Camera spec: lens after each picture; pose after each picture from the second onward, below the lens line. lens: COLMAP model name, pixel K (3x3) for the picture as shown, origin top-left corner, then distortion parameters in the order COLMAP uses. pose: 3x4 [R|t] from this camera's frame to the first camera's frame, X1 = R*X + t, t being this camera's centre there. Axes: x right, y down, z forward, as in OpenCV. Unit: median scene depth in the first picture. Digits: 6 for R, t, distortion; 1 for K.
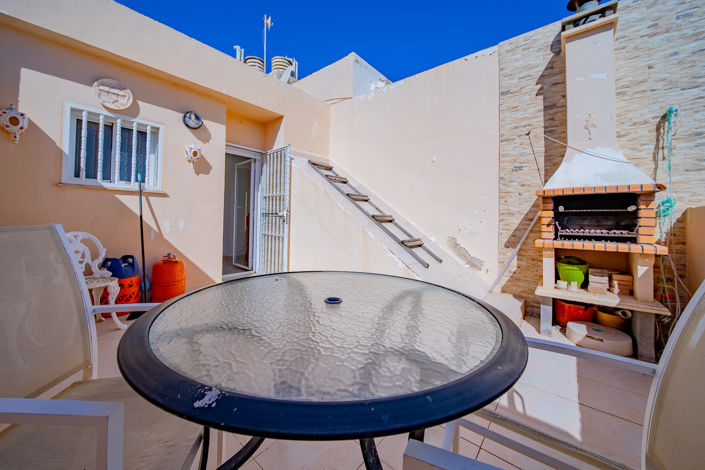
lens RADIAL K [[262.6, 0, 350.8], [0, 262.6, 212.2], [0, 0, 1]] dist [-0.002253, -0.000529]
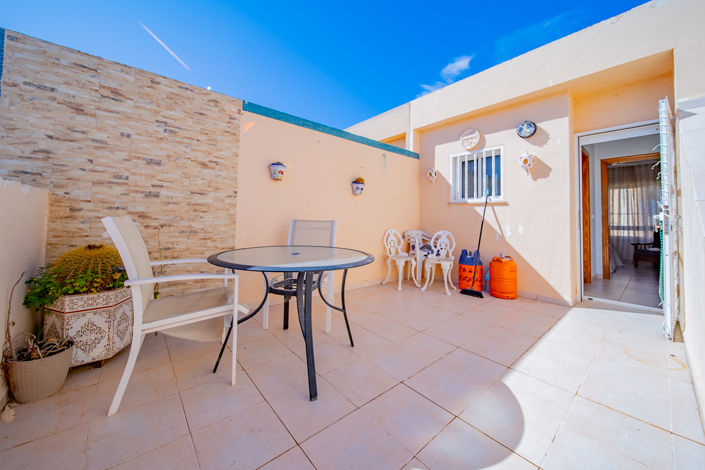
lens RADIAL K [[261.0, 0, 350.9], [0, 261.0, 212.3], [0, 0, 1]] dist [0.001229, 0.000166]
pose [[-0.169854, -0.050476, -0.984176, 0.598524], [0.001853, 0.998669, -0.051539, 0.033872], [0.985468, -0.010578, -0.169534, 0.558086]]
